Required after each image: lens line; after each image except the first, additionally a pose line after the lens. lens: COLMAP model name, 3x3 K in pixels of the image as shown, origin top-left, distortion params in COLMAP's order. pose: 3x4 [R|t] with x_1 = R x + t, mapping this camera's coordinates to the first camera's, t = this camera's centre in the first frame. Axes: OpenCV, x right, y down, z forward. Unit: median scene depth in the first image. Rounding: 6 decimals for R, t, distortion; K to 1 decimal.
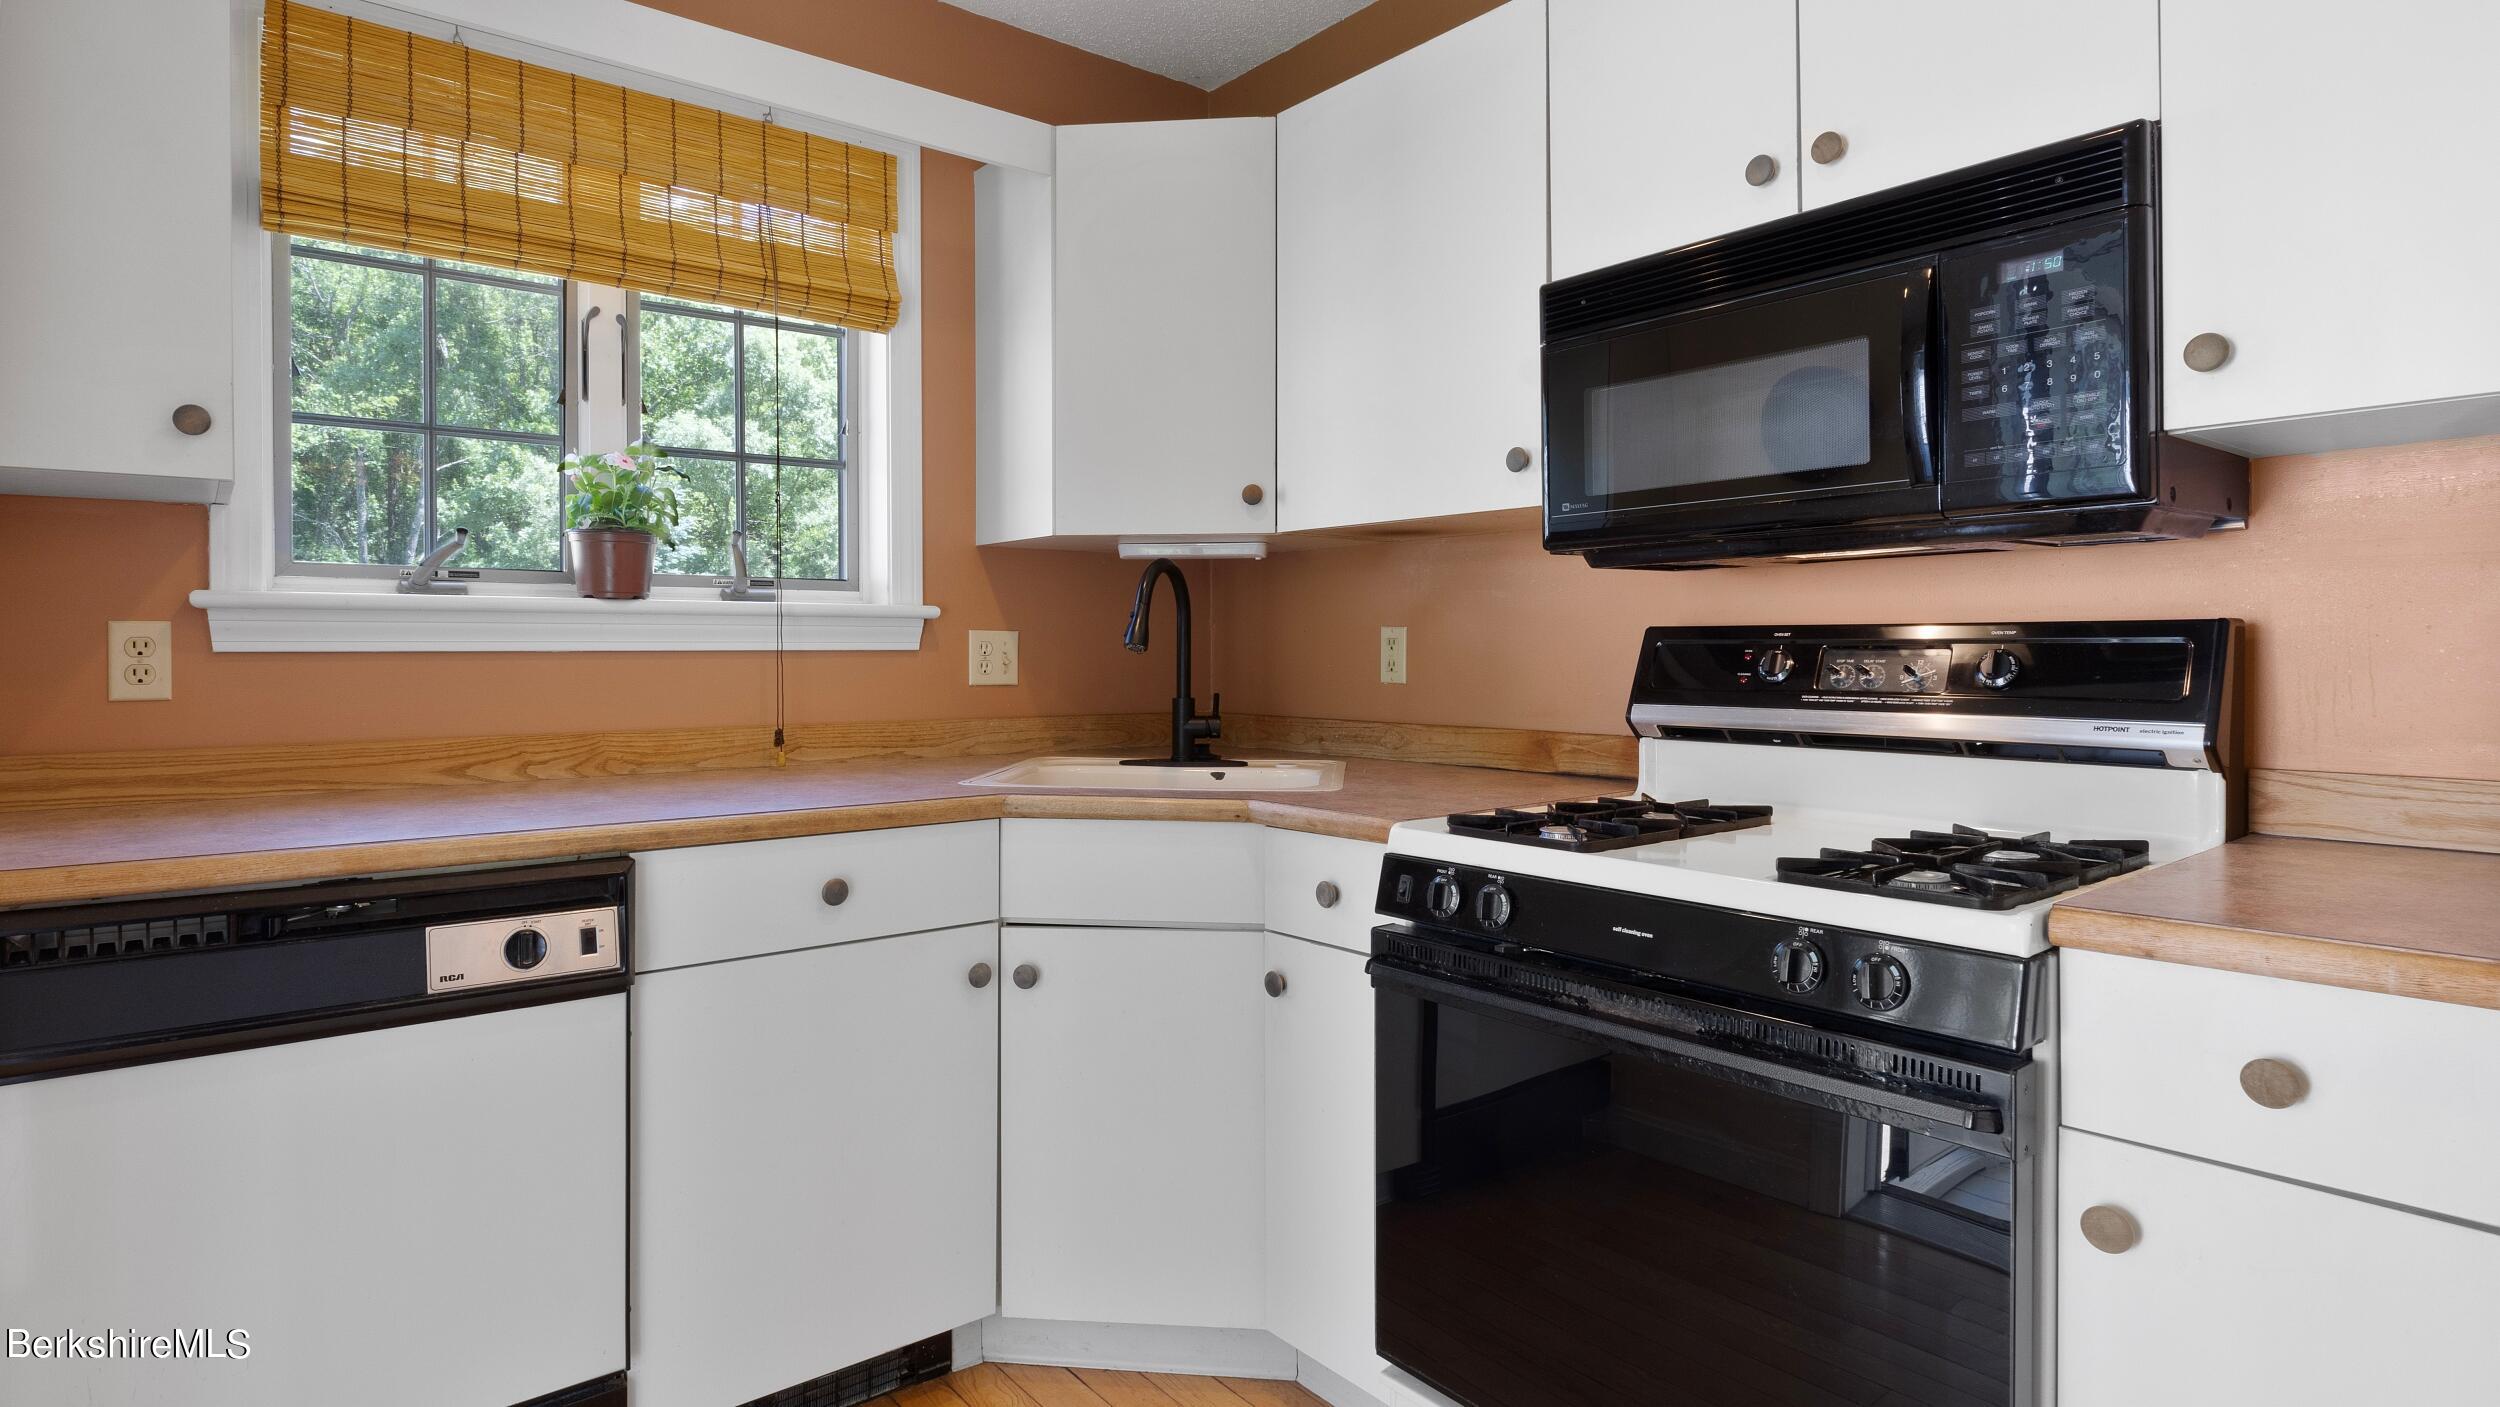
lens RADIAL K [[1326.9, 0, 1223.3], [0, 1326.9, 663.5], [0, 0, 1]] dist [-0.005284, 0.000409]
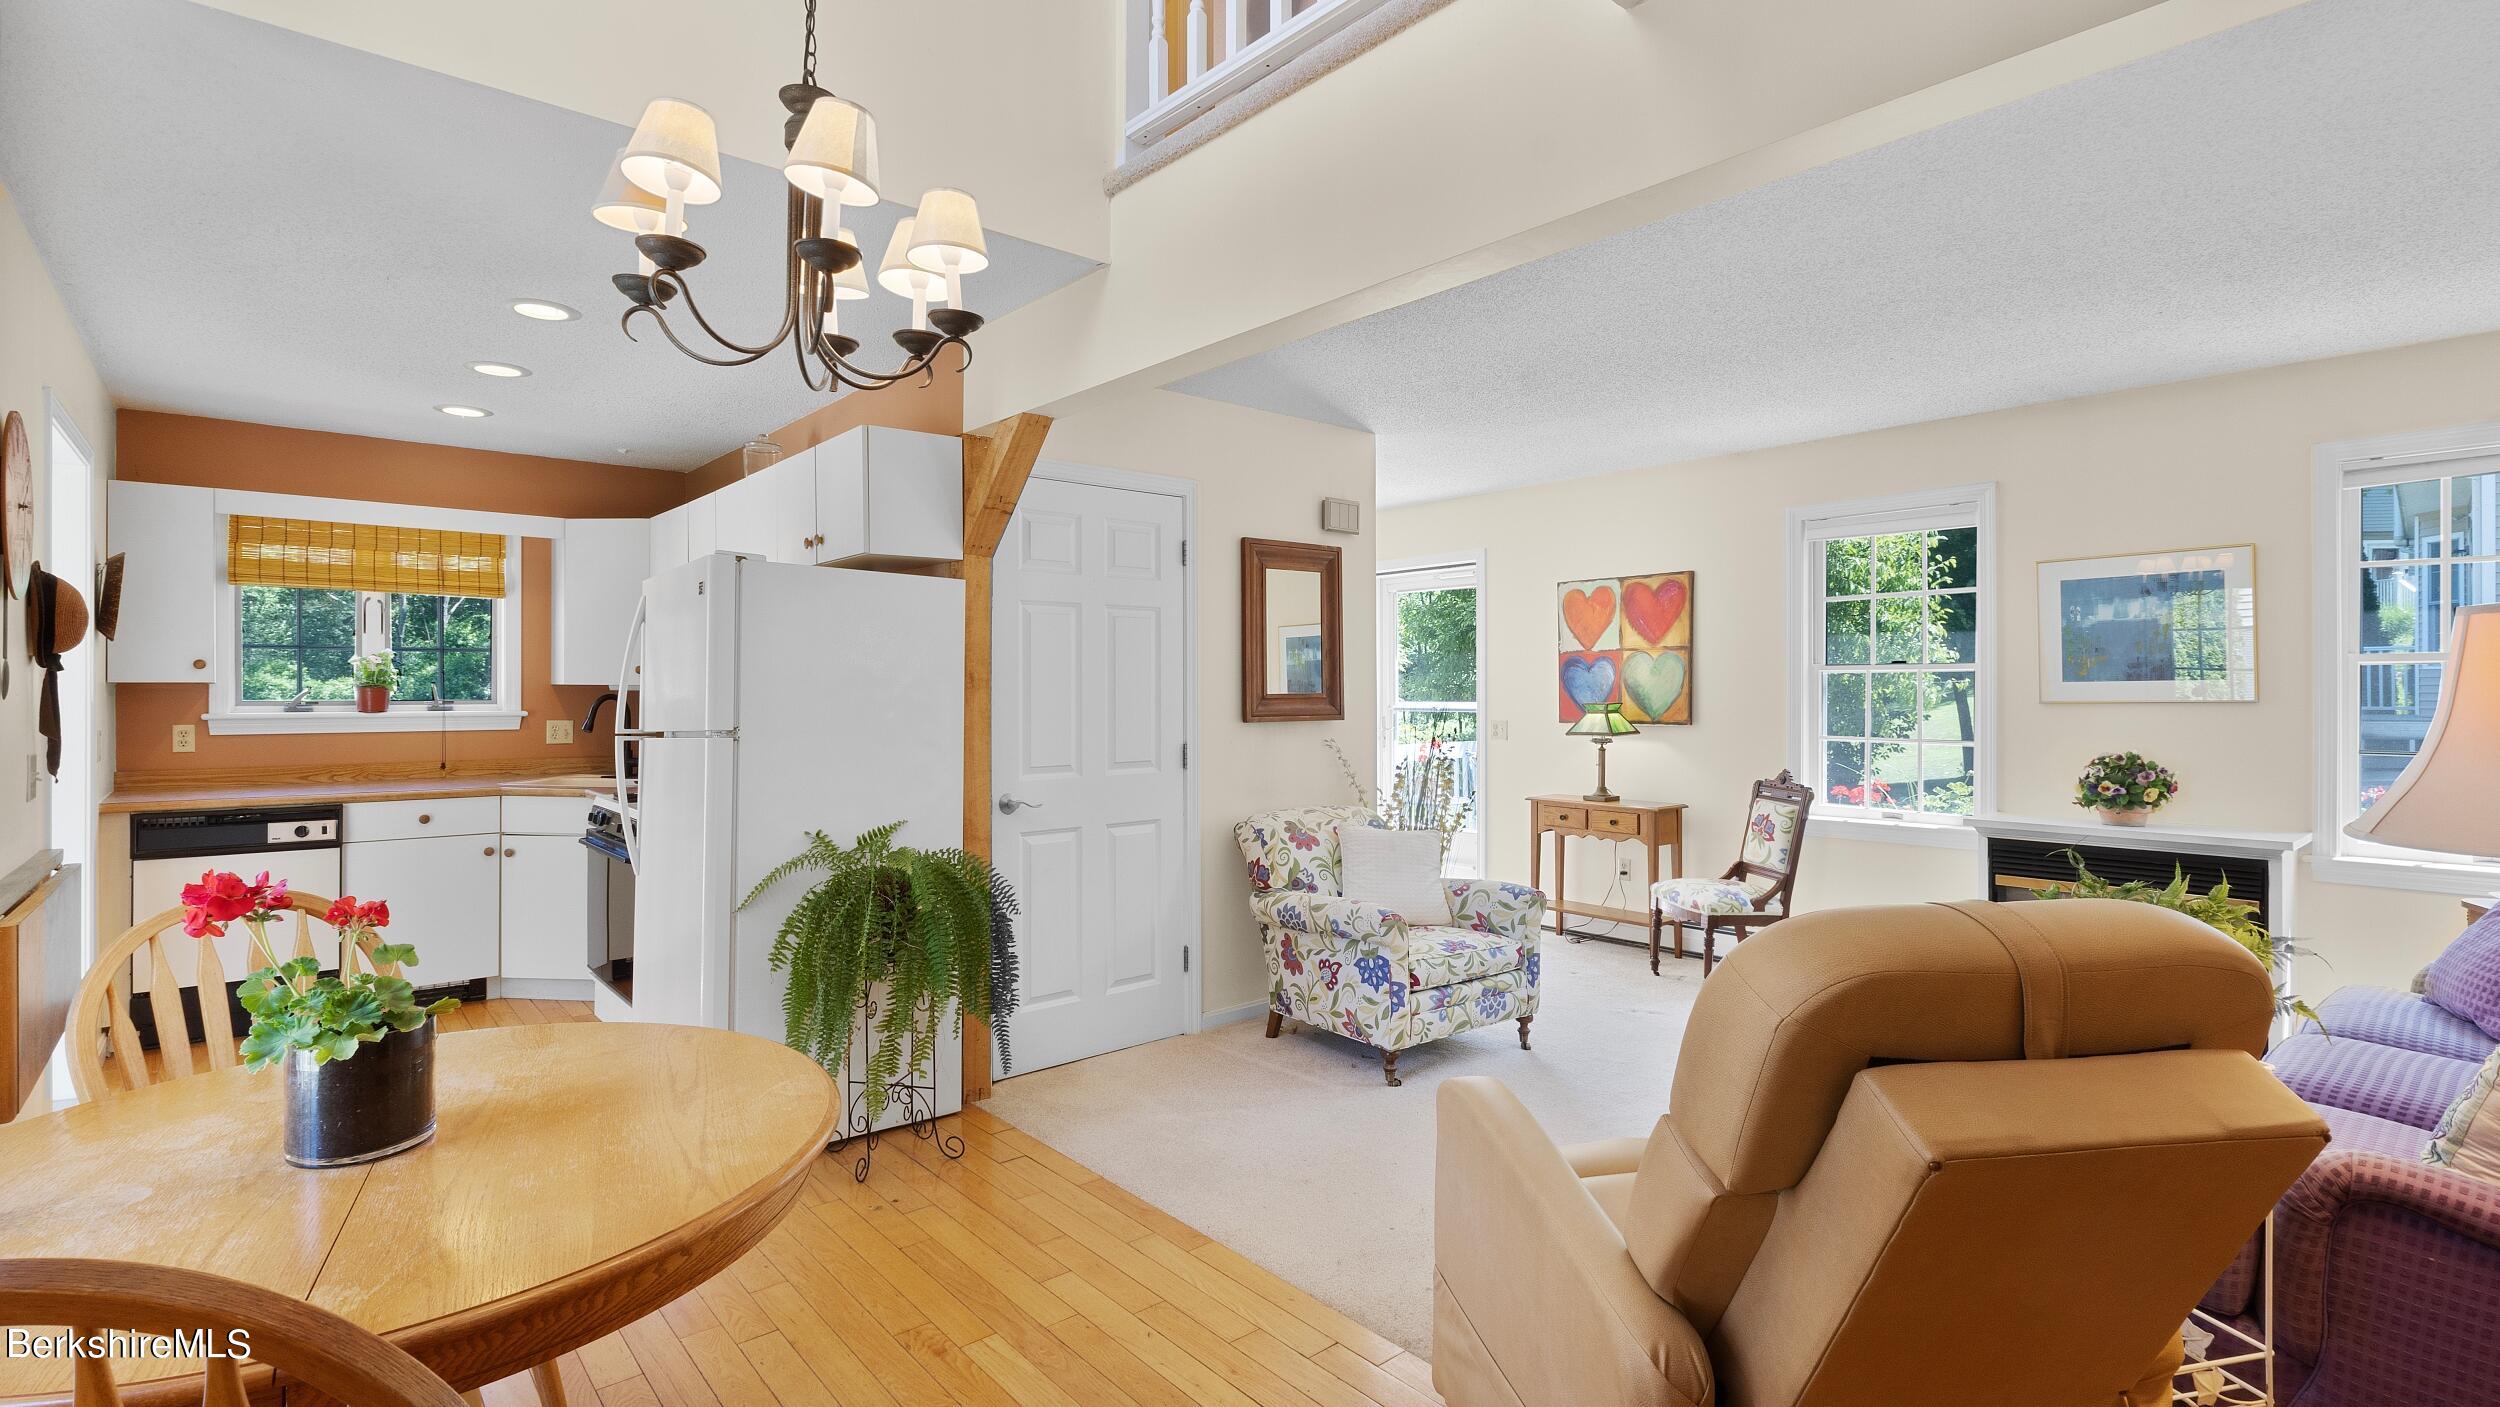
lens RADIAL K [[1190.7, 0, 1237.1], [0, 1190.7, 690.4], [0, 0, 1]] dist [-0.002118, -0.002493]
pose [[0.999654, 0.005245, 0.025775, 1.429511], [-0.005134, 0.999977, -0.004376, -0.109575], [-0.025797, 0.004242, 0.999658, -1.669523]]
